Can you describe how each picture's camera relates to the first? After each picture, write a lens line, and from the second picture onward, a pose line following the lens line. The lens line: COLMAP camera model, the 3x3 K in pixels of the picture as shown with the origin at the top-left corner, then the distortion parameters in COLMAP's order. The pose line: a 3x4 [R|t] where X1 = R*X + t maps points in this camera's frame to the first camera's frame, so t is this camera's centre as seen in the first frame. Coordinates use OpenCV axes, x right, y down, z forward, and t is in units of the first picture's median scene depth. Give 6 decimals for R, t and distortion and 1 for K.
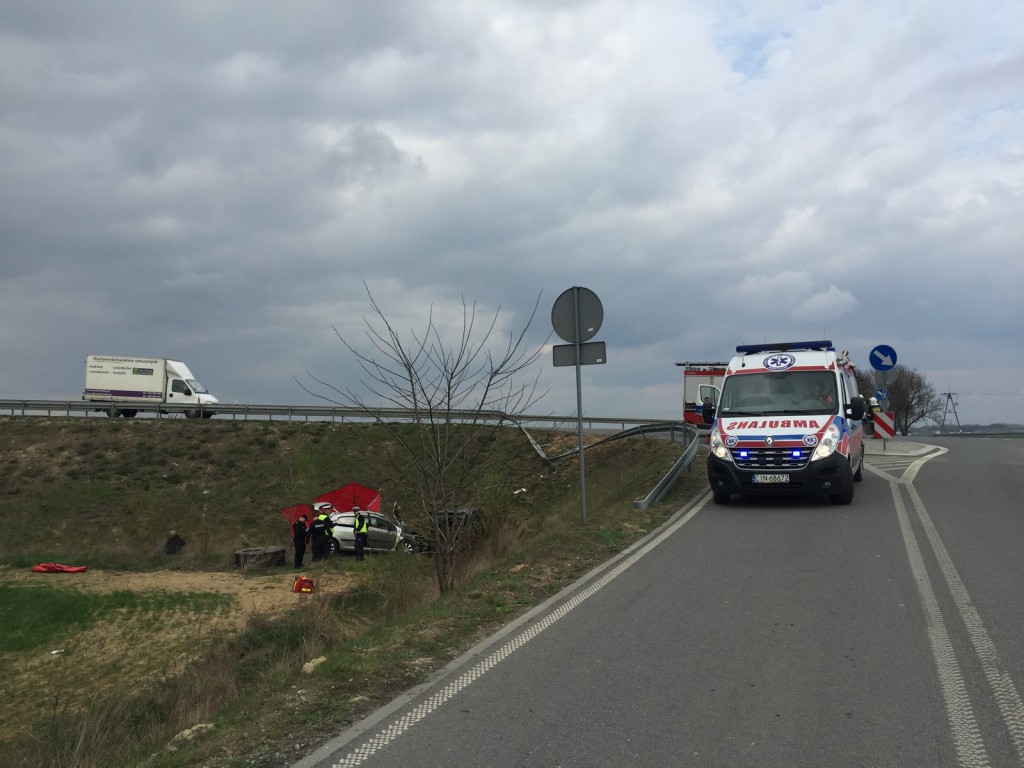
lens RADIAL K [[868.7, 0, 512.0], [0, 868.7, 384.0], [0, 0, 1]] dist [0.105104, -0.124739]
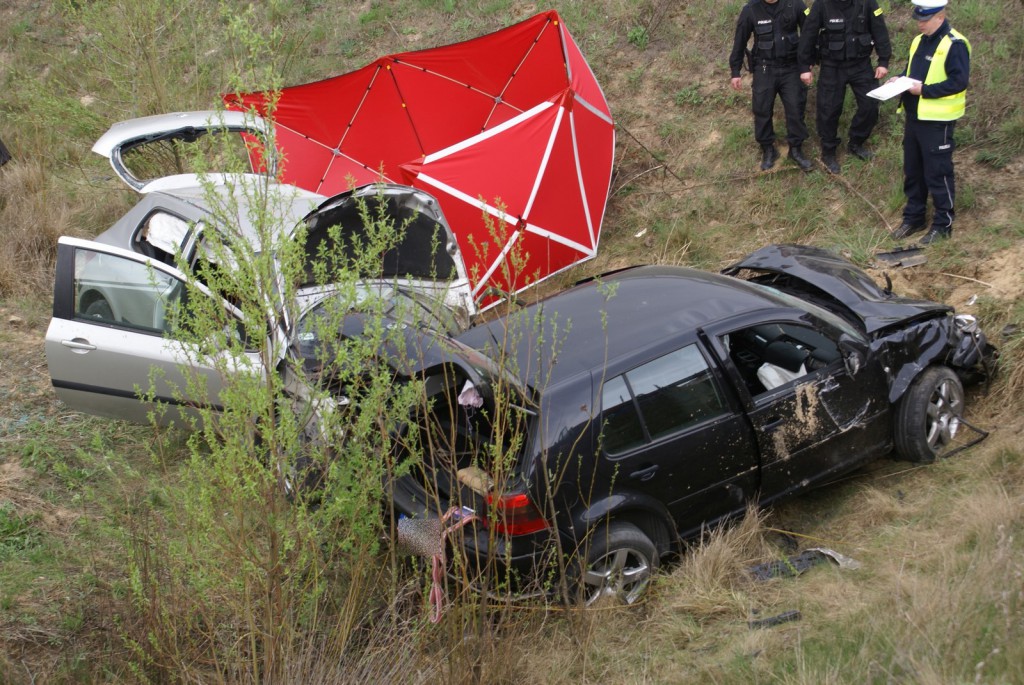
lens RADIAL K [[1849.3, 0, 512.0], [0, 1849.3, 342.5], [0, 0, 1]] dist [-0.031461, 0.191219]
pose [[0.662665, 0.265228, -0.700378, 0.145902], [0.028894, 0.925439, 0.377794, 0.012400], [0.748358, -0.270588, 0.605593, 0.631446]]
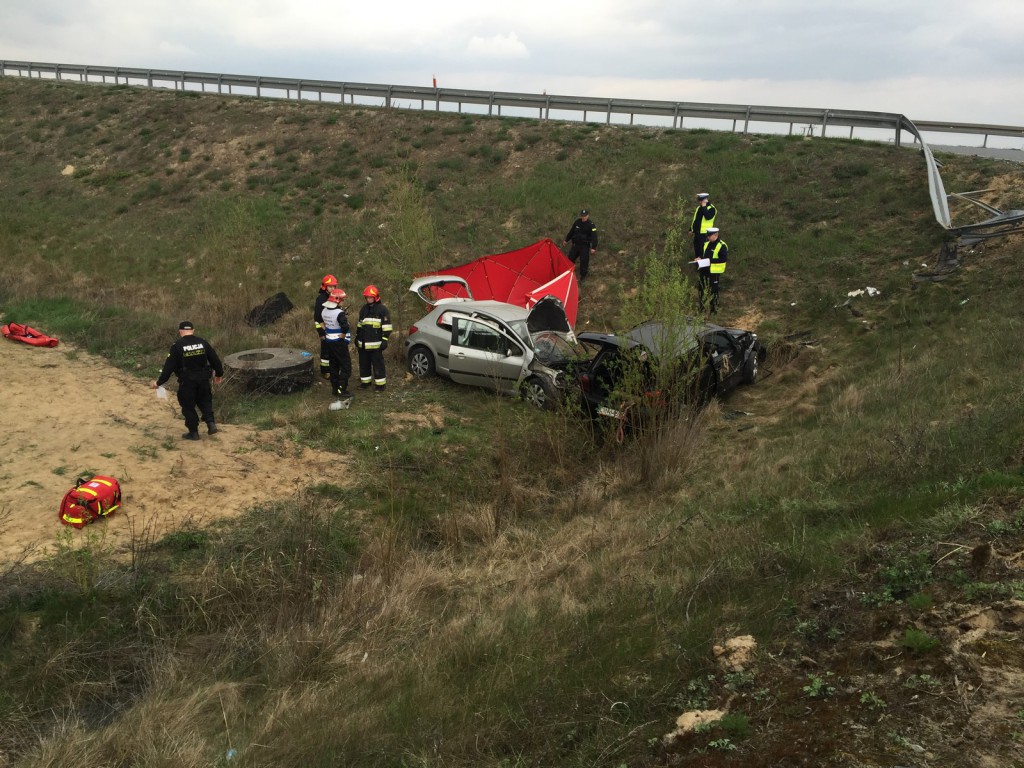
lens RADIAL K [[868.7, 0, 512.0], [0, 868.7, 384.0], [0, 0, 1]] dist [0.105104, -0.124739]
pose [[0.839891, 0.192493, -0.507473, 0.096028], [-0.014540, 0.942639, 0.333496, 0.011686], [0.542560, -0.272722, 0.794513, 0.467737]]
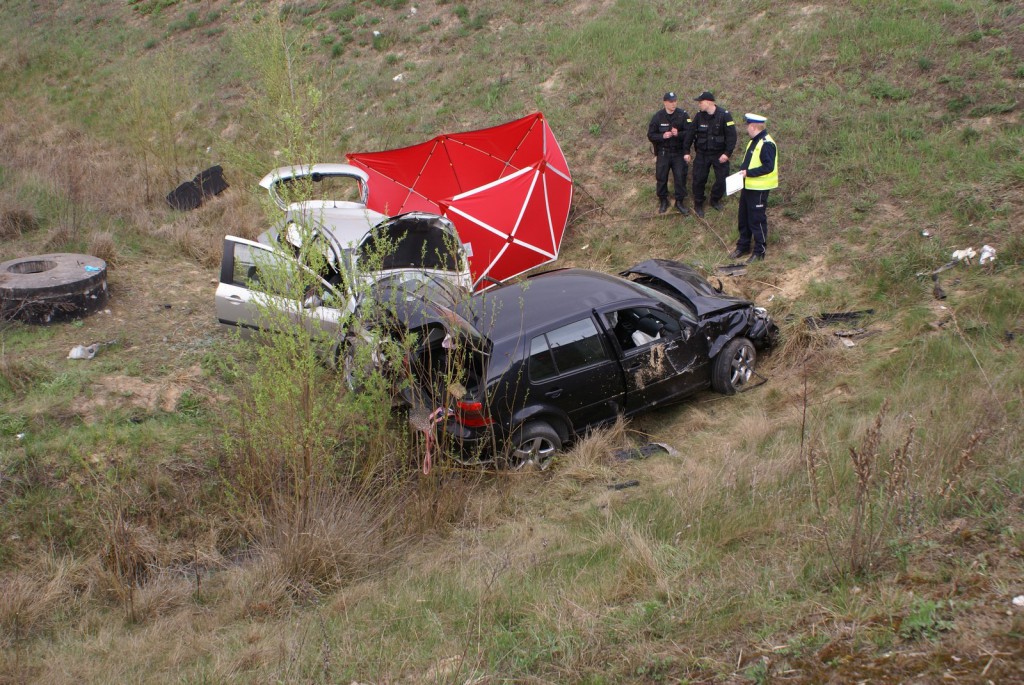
lens RADIAL K [[1071.2, 0, 512.0], [0, 1071.2, 342.5], [0, 0, 1]] dist [-0.100152, 0.039670]
pose [[0.619922, 0.326034, -0.713722, 0.151784], [-0.002409, 0.910376, 0.413775, 0.012689], [0.784660, -0.254789, 0.565147, 0.651718]]
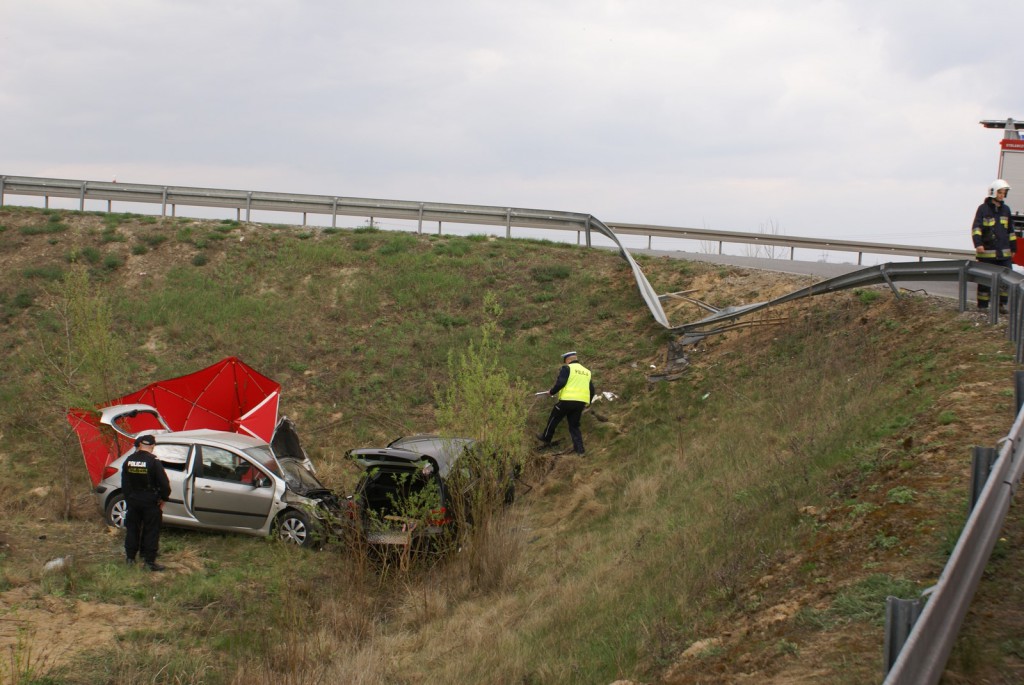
lens RADIAL K [[1349.4, 0, 512.0], [0, 1349.4, 342.5], [0, 0, 1]] dist [-0.079550, 0.081624]
pose [[0.988721, 0.054753, -0.139403, 0.055540], [-0.036202, 0.990550, 0.132291, 0.005765], [0.145329, -0.125752, 0.981359, 0.303061]]
